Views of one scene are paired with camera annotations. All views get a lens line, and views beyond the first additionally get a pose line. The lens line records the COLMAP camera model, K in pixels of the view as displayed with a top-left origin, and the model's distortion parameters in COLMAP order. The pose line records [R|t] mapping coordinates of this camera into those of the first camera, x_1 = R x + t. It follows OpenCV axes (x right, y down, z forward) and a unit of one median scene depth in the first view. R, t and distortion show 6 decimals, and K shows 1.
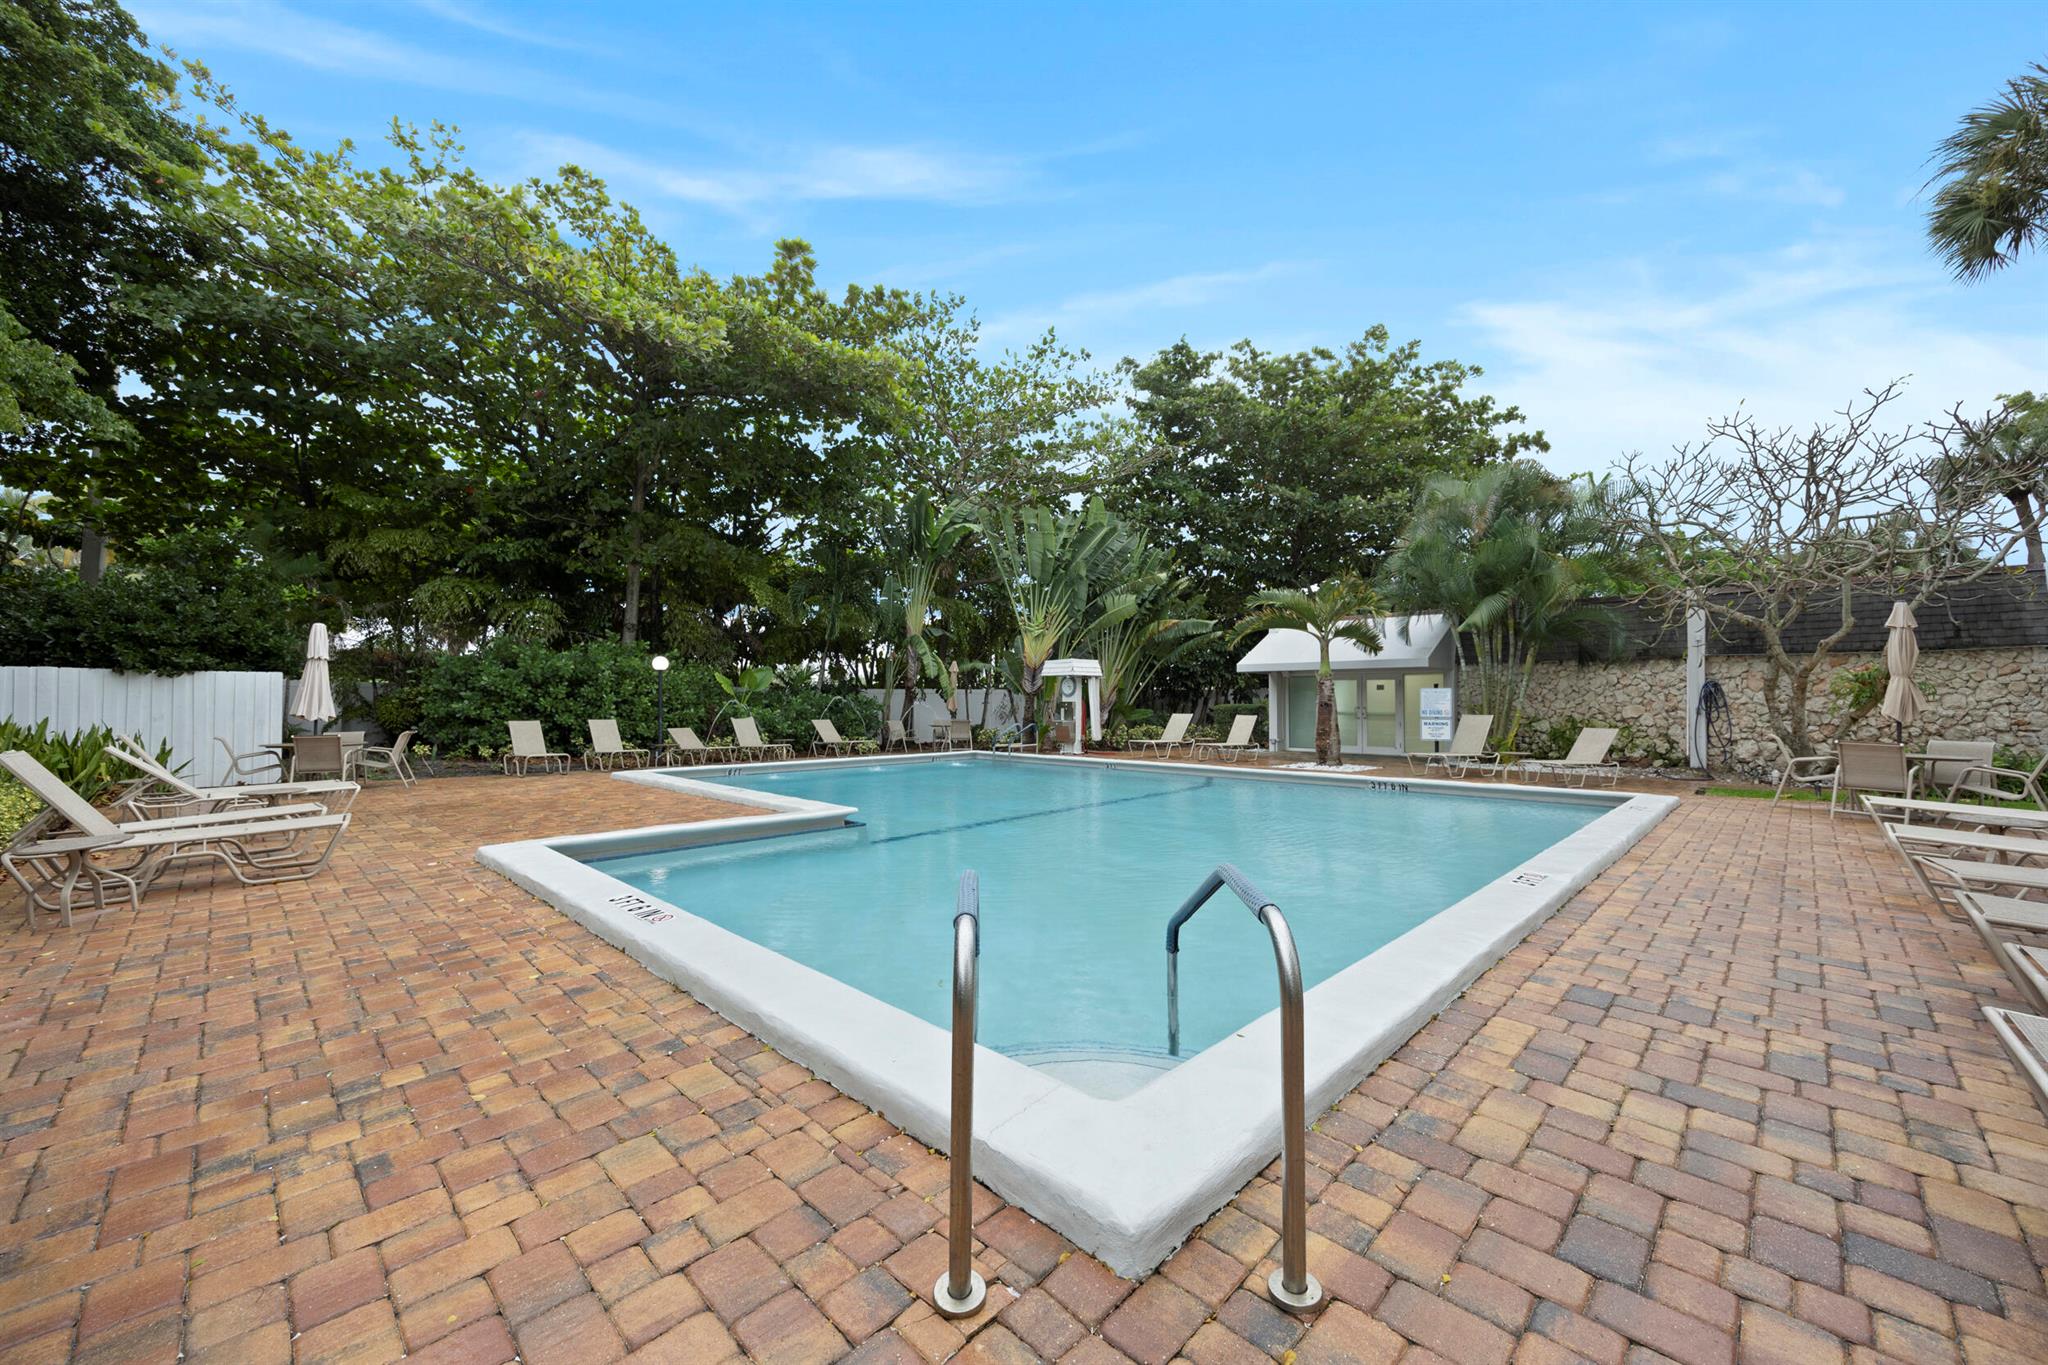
lens RADIAL K [[788.1, 0, 1020.1], [0, 788.1, 683.3], [0, 0, 1]] dist [-0.002670, -0.000312]
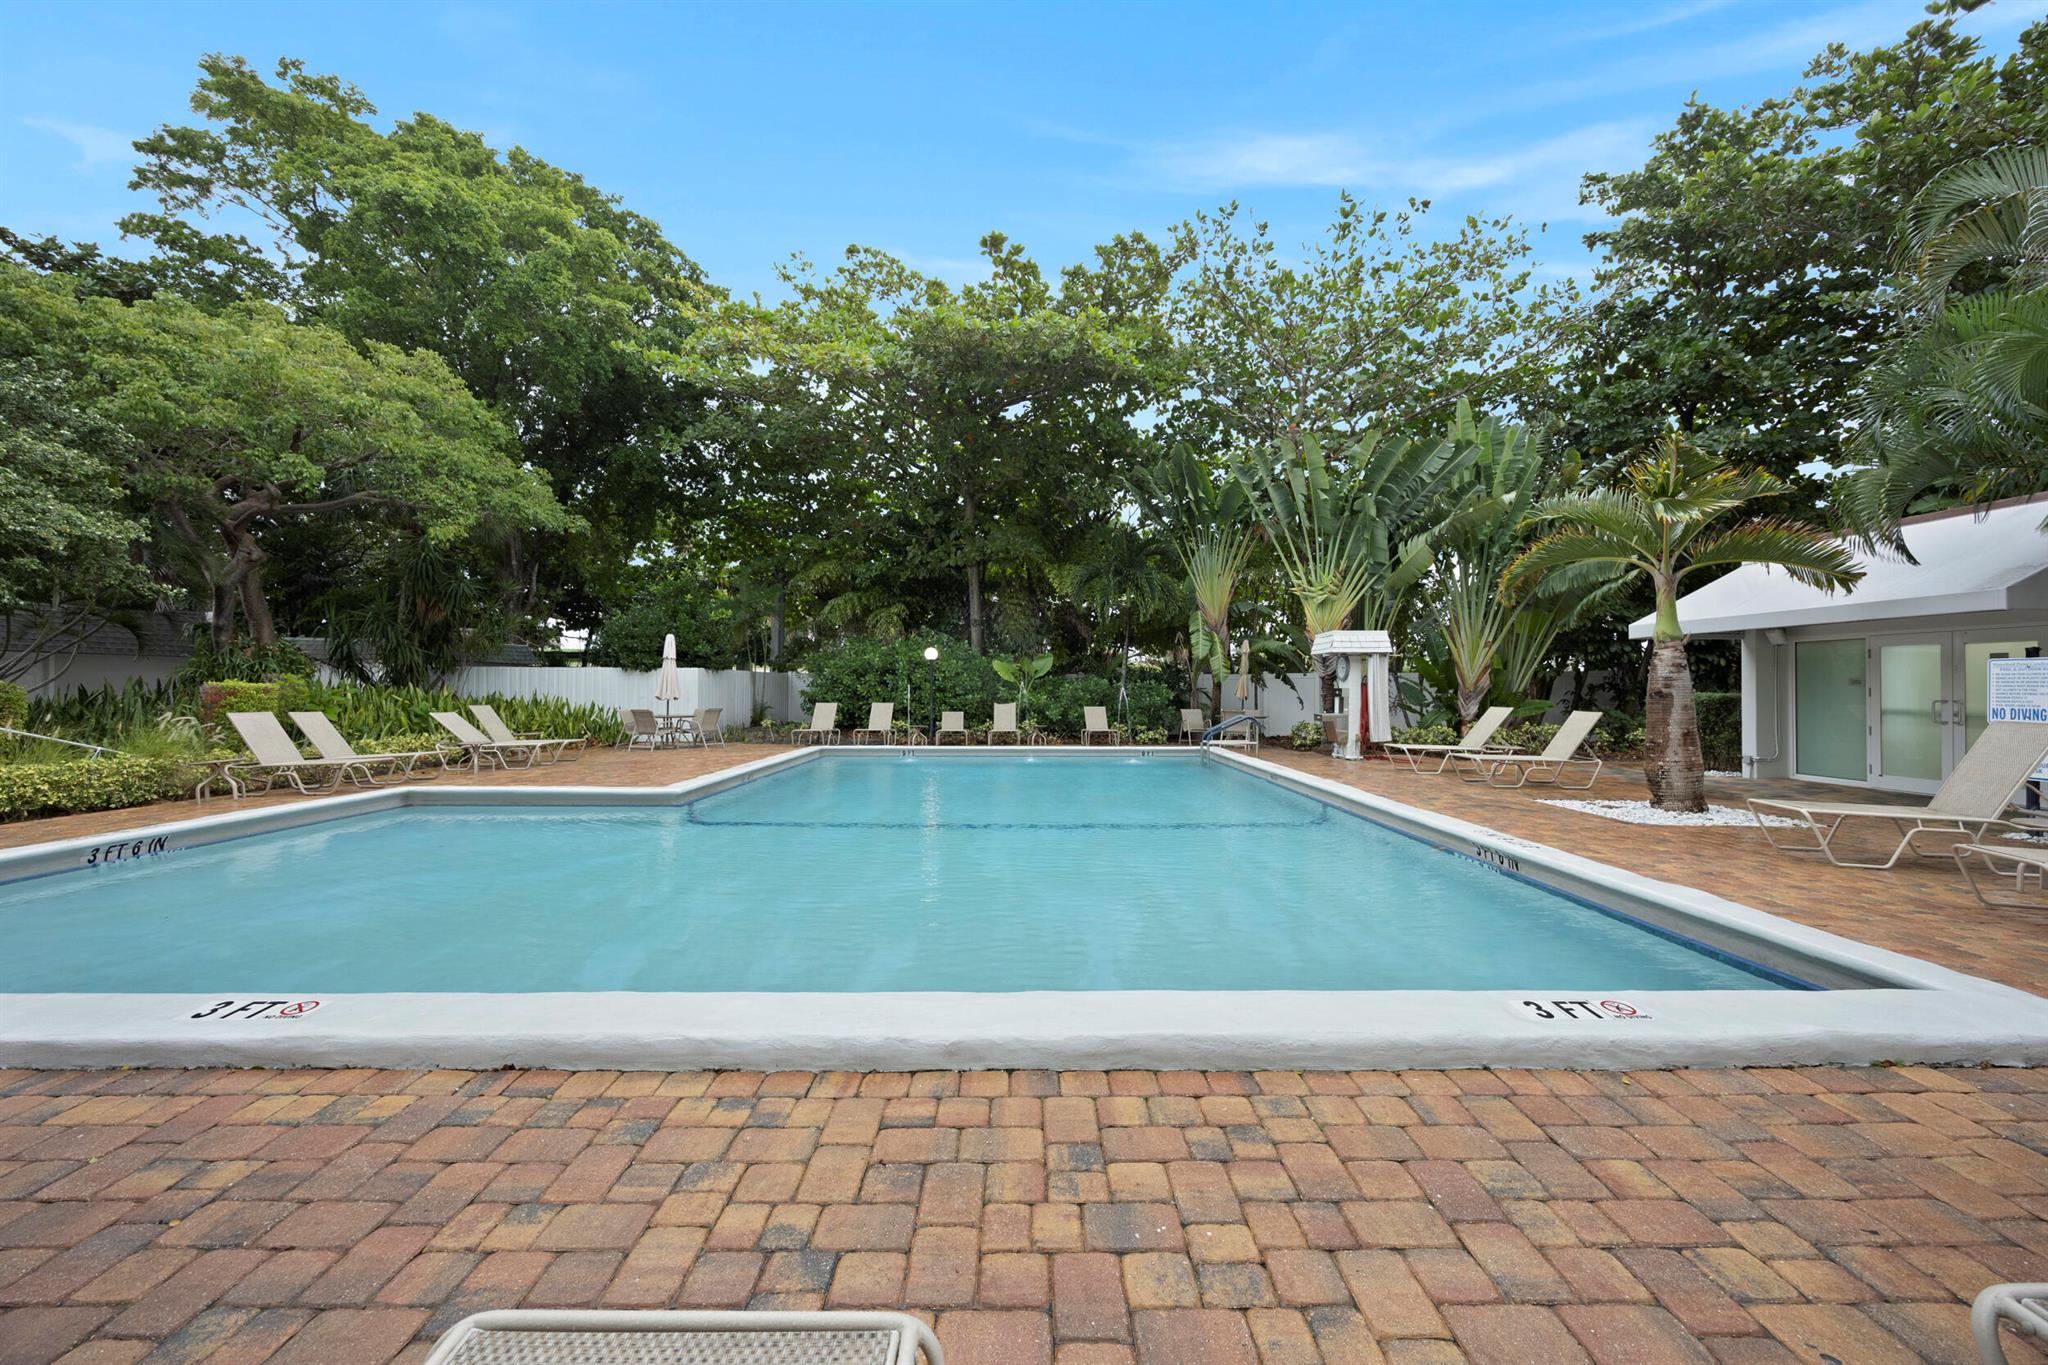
lens RADIAL K [[788.1, 0, 1017.8], [0, 788.1, 684.5], [0, 0, 1]] dist [-0.002670, -0.000312]
pose [[0.699458, -0.003361, -0.714666, 0.354739], [0.012935, 0.999885, 0.007958, 0.008990], [0.714557, -0.014811, 0.699420, 0.241363]]
